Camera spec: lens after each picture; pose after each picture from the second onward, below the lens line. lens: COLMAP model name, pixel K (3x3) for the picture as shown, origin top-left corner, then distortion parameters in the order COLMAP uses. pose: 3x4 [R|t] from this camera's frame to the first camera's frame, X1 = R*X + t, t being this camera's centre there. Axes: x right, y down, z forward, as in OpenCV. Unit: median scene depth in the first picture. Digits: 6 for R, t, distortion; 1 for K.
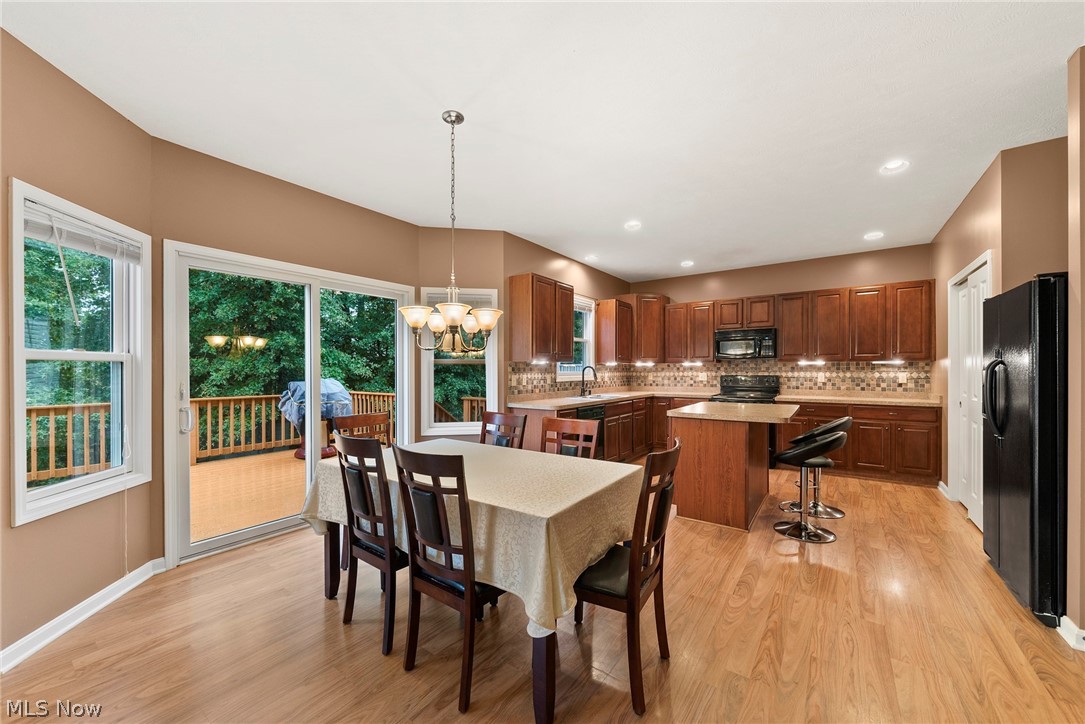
lens RADIAL K [[407.1, 0, 540.7], [0, 407.1, 370.5], [0, 0, 1]] dist [-0.008159, 0.001053]
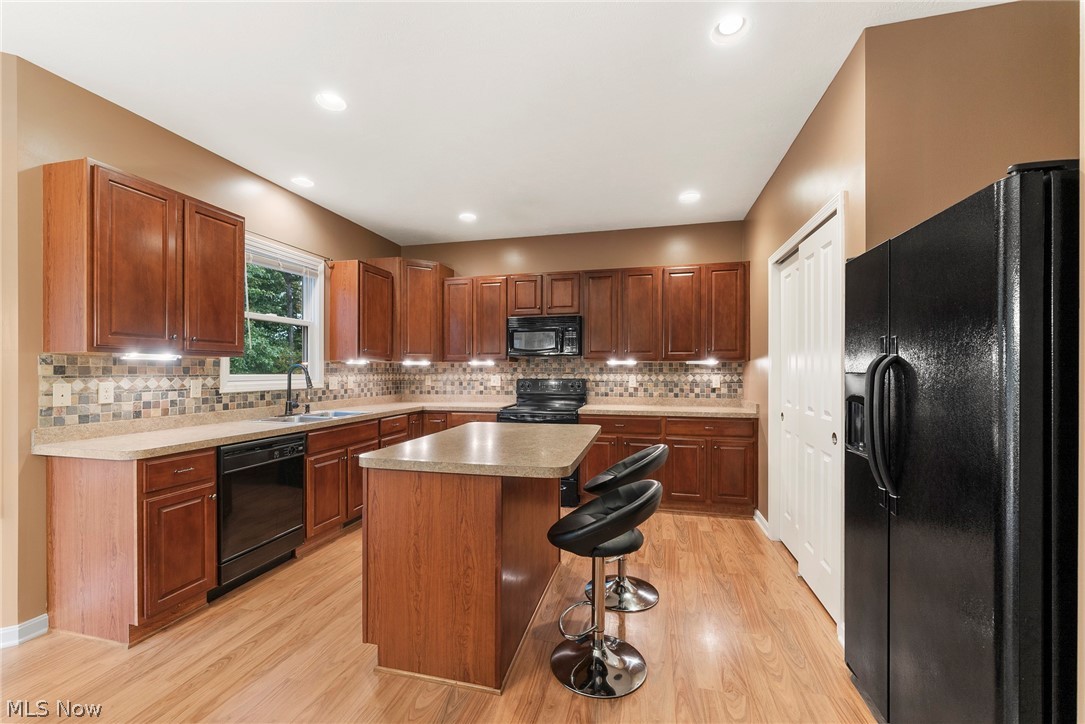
lens RADIAL K [[437.0, 0, 541.5], [0, 437.0, 372.0], [0, 0, 1]] dist [-0.002254, 0.000341]
pose [[0.926035, 0.000283, 0.377437, 0.231752], [-0.001071, 0.999998, 0.001877, -0.002419], [-0.377435, -0.002142, 0.926034, 0.313594]]
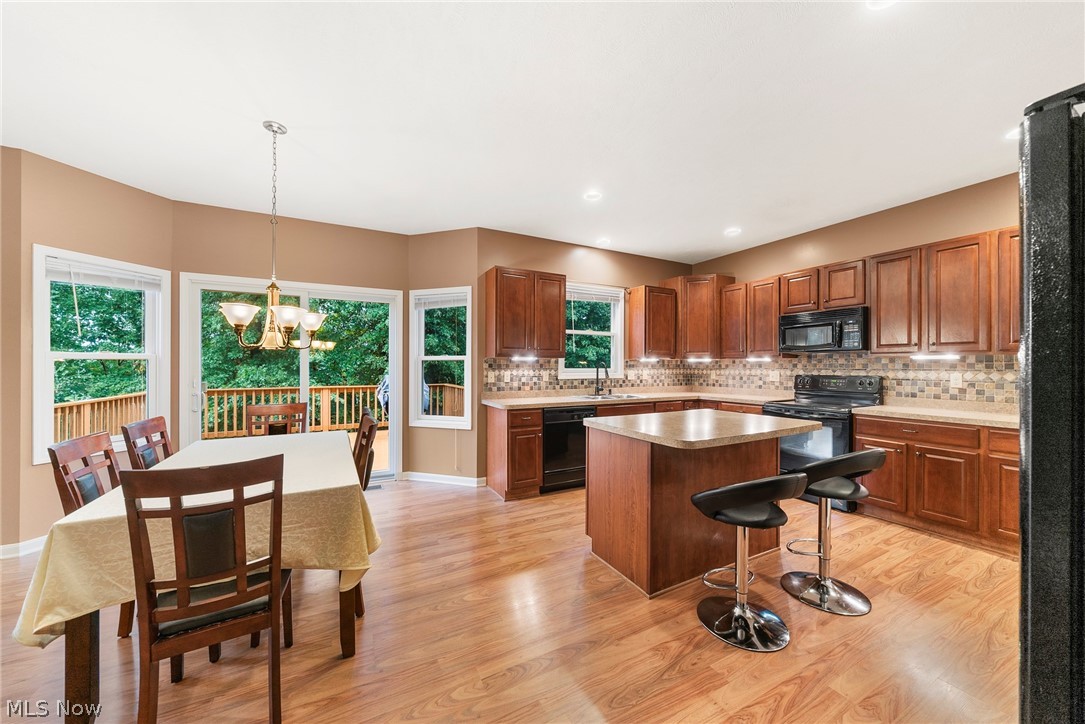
lens RADIAL K [[378.9, 0, 538.9], [0, 378.9, 364.4], [0, 0, 1]] dist [-0.007629, -0.000030]
pose [[0.894093, 0.001767, -0.447879, 0.415551], [-0.003806, 0.999986, -0.003654, -0.003047], [0.447866, 0.004972, 0.894087, 0.213221]]
